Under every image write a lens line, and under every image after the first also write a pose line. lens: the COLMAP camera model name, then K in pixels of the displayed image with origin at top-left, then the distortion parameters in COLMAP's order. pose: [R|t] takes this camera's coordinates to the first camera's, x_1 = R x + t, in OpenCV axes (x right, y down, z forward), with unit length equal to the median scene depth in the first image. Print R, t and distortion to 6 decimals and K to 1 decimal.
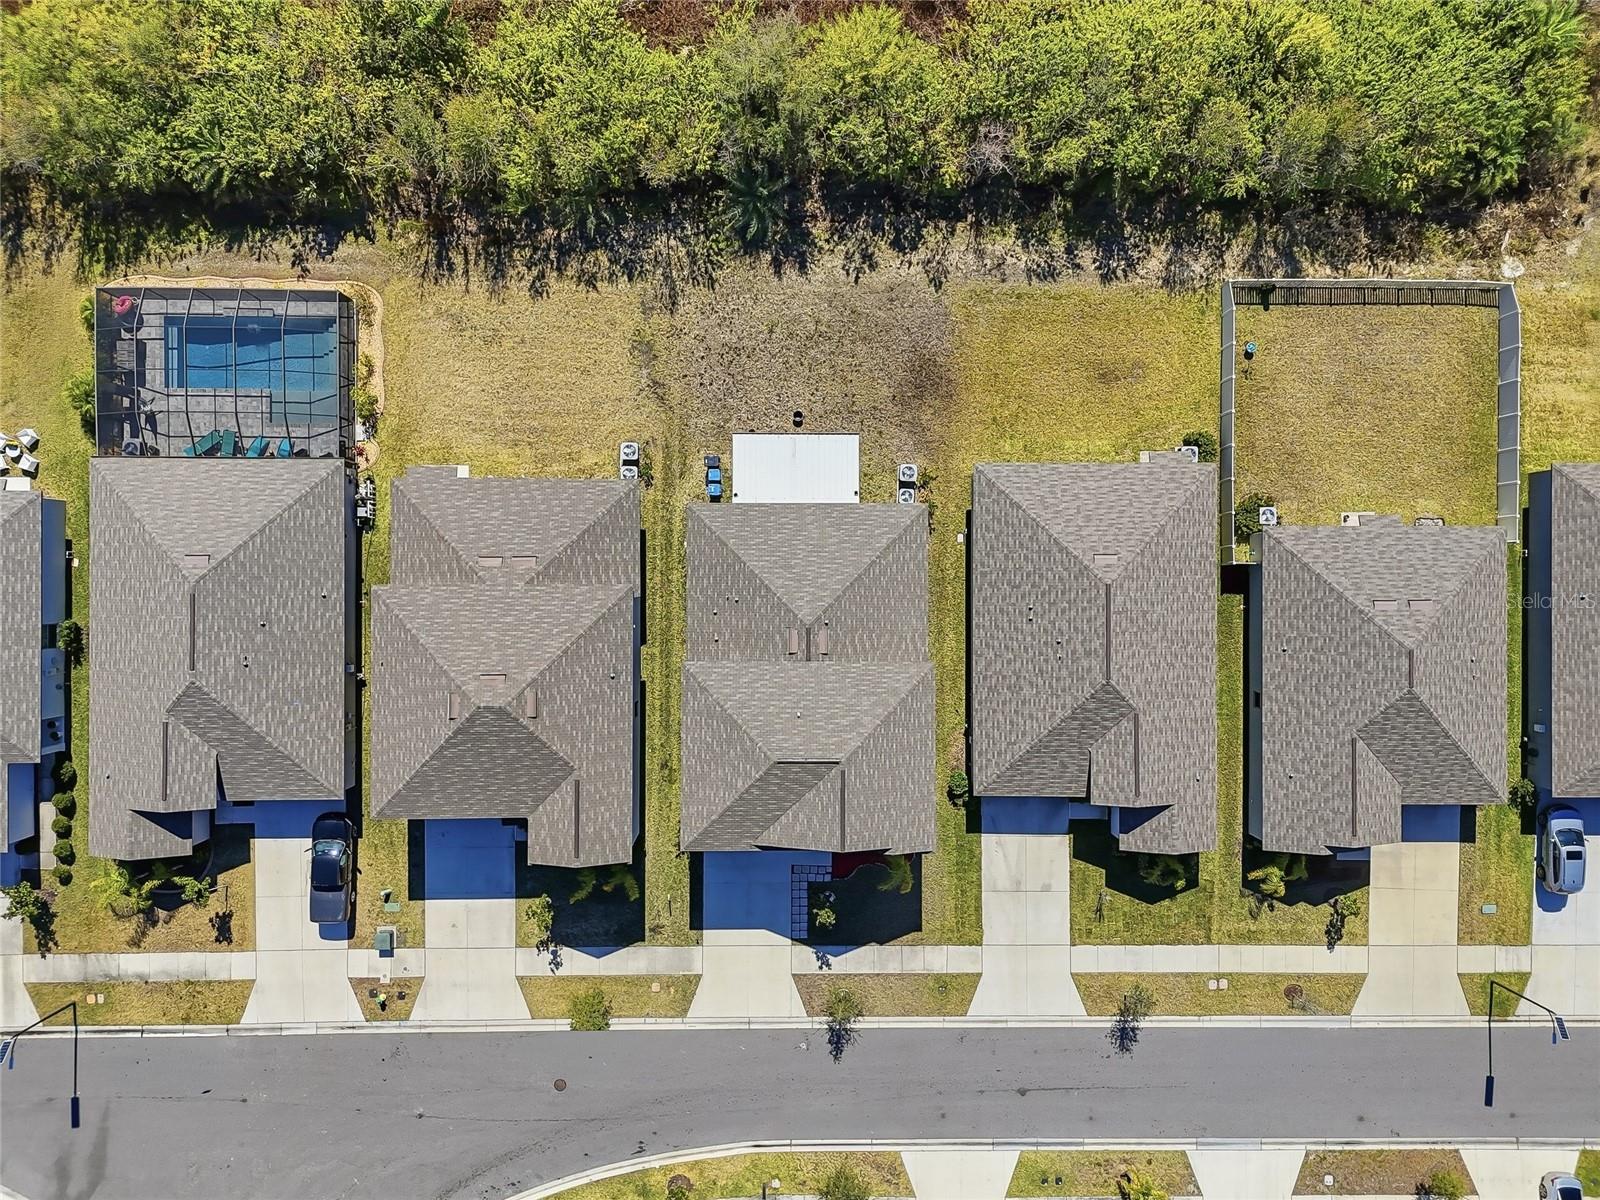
lens RADIAL K [[1165.8, 0, 800.0], [0, 1165.8, 600.0], [0, 0, 1]] dist [0.096437, -0.120741]
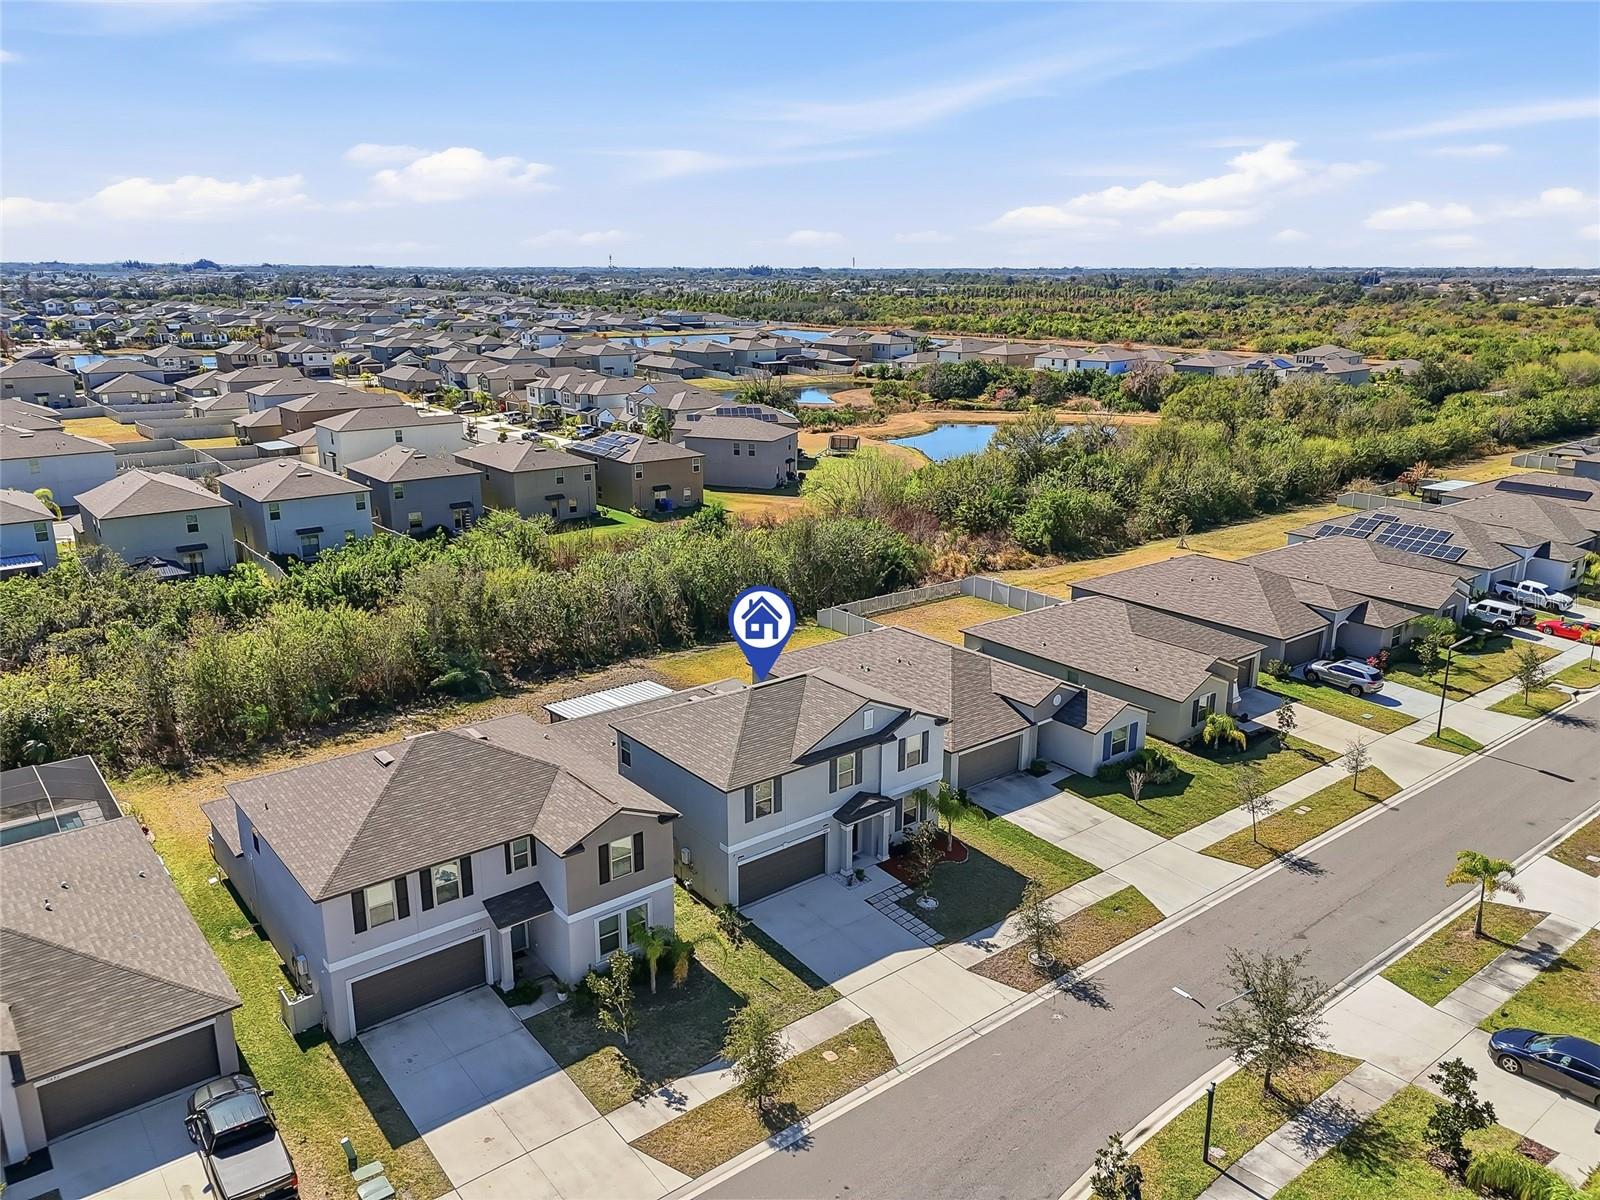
lens RADIAL K [[1165.8, 0, 800.0], [0, 1165.8, 600.0], [0, 0, 1]] dist [0.096437, -0.120741]
pose [[0.781617, -0.186881, 0.595106, -0.464902], [0.623593, 0.212078, -0.752433, 0.741621], [0.014407, 0.959218, 0.282301, 0.588346]]
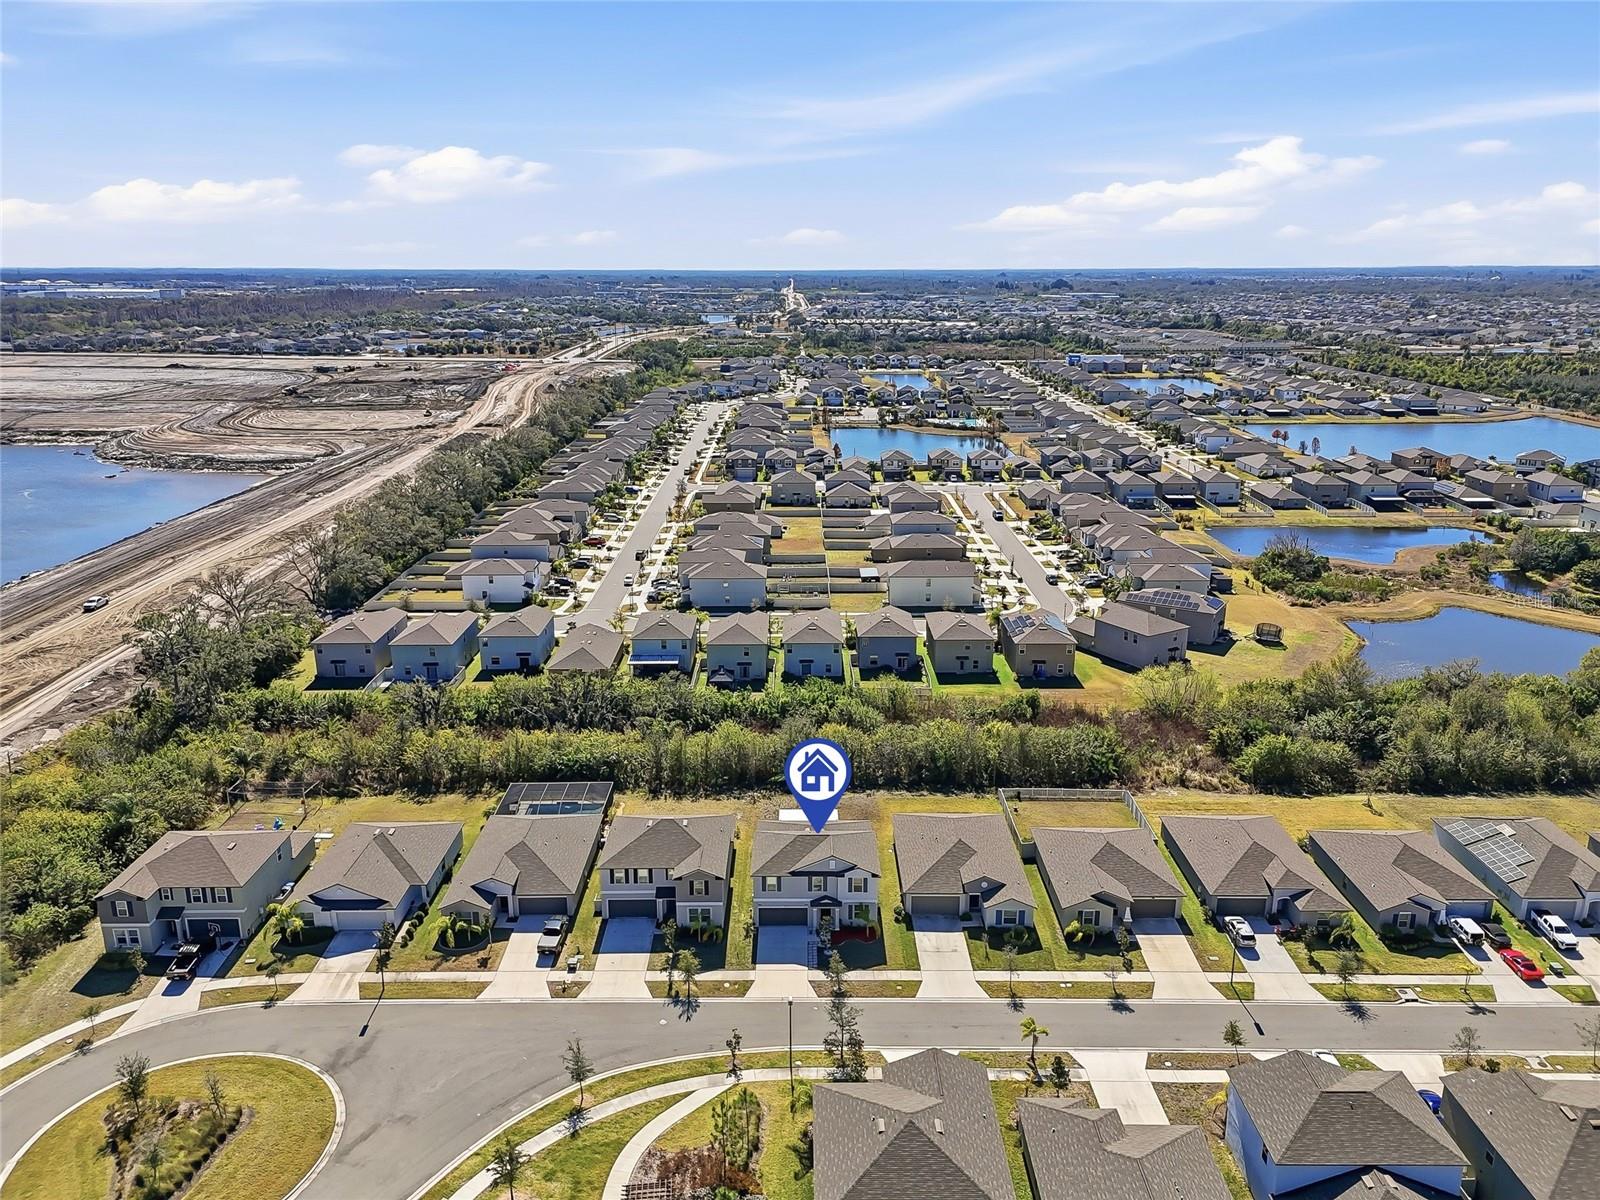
lens RADIAL K [[1165.8, 0, 800.0], [0, 1165.8, 600.0], [0, 0, 1]] dist [0.096437, -0.120741]
pose [[0.999735, -0.021051, -0.009332, 0.007566], [-0.003295, 0.270321, -0.962765, 1.784680], [0.022789, 0.962540, 0.270180, 0.028362]]
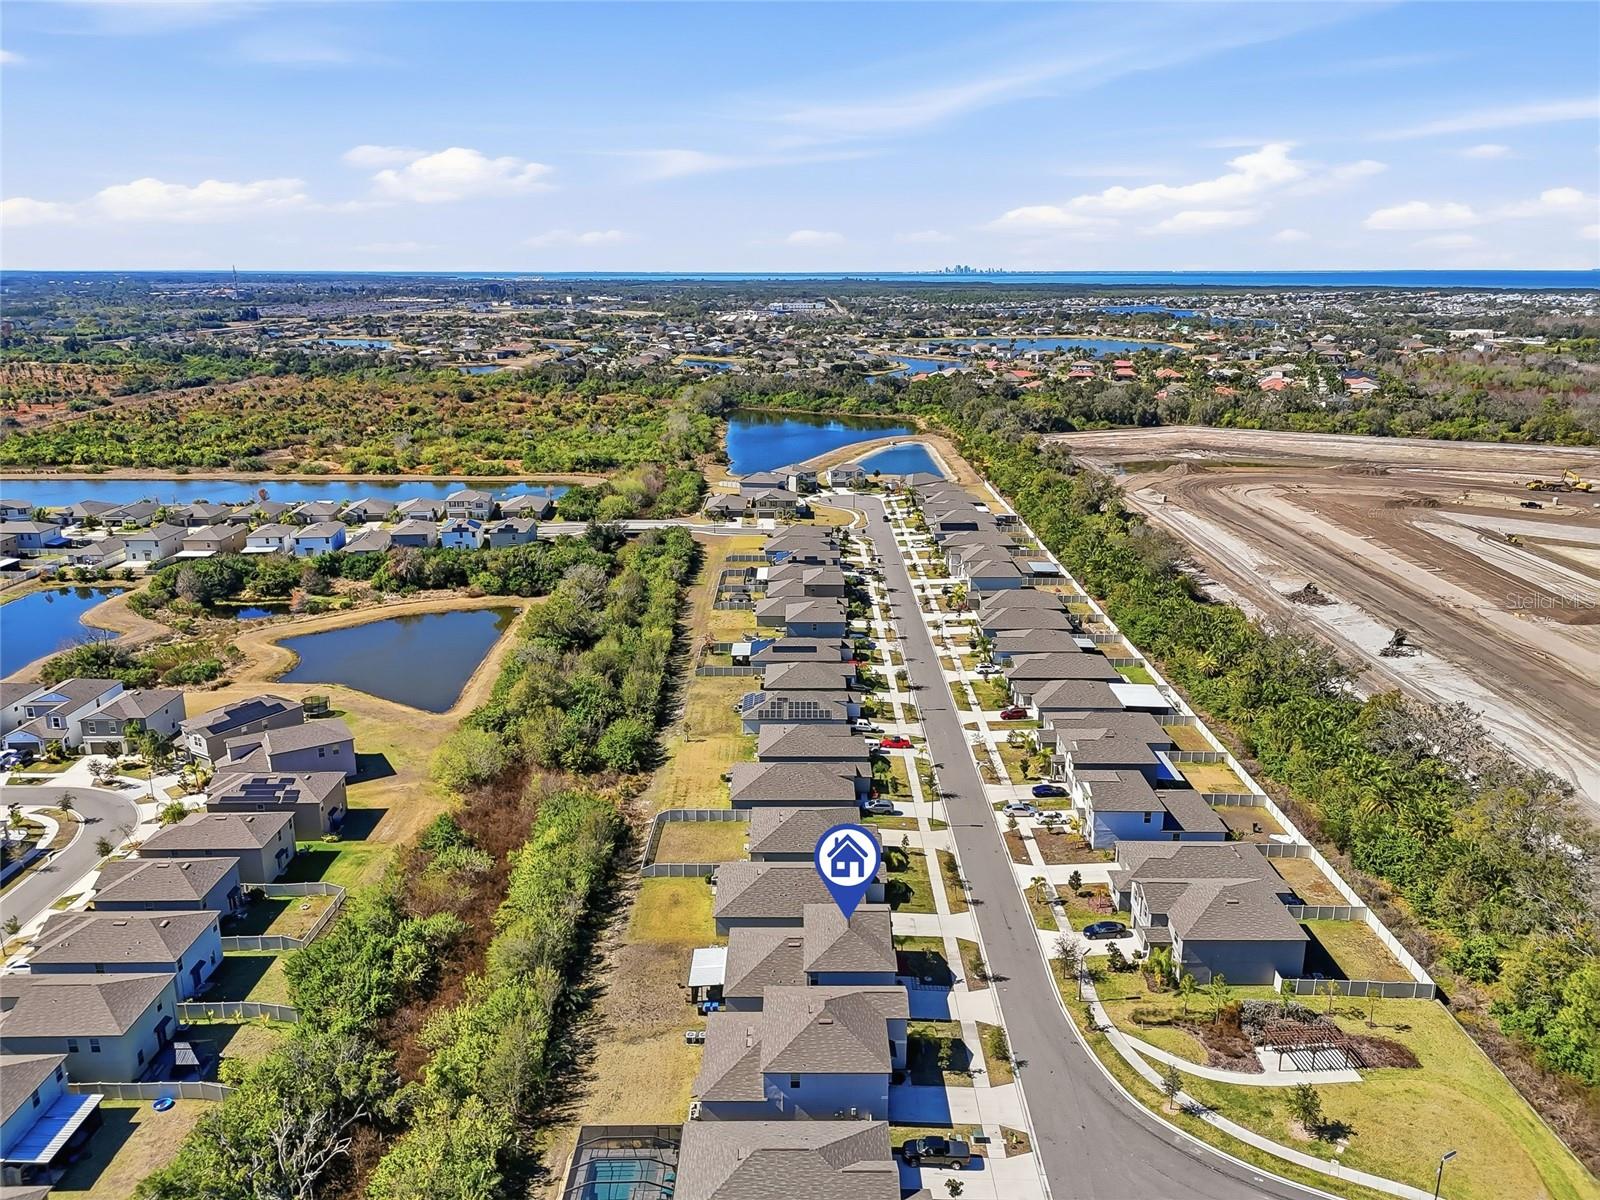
lens RADIAL K [[1165.8, 0, 800.0], [0, 1165.8, 600.0], [0, 0, 1]] dist [0.096437, -0.120741]
pose [[0.000632, -0.290362, 0.956917, -1.671924], [0.999980, -0.005848, -0.002435, 0.050189], [0.006303, 0.956899, 0.290353, -0.177025]]
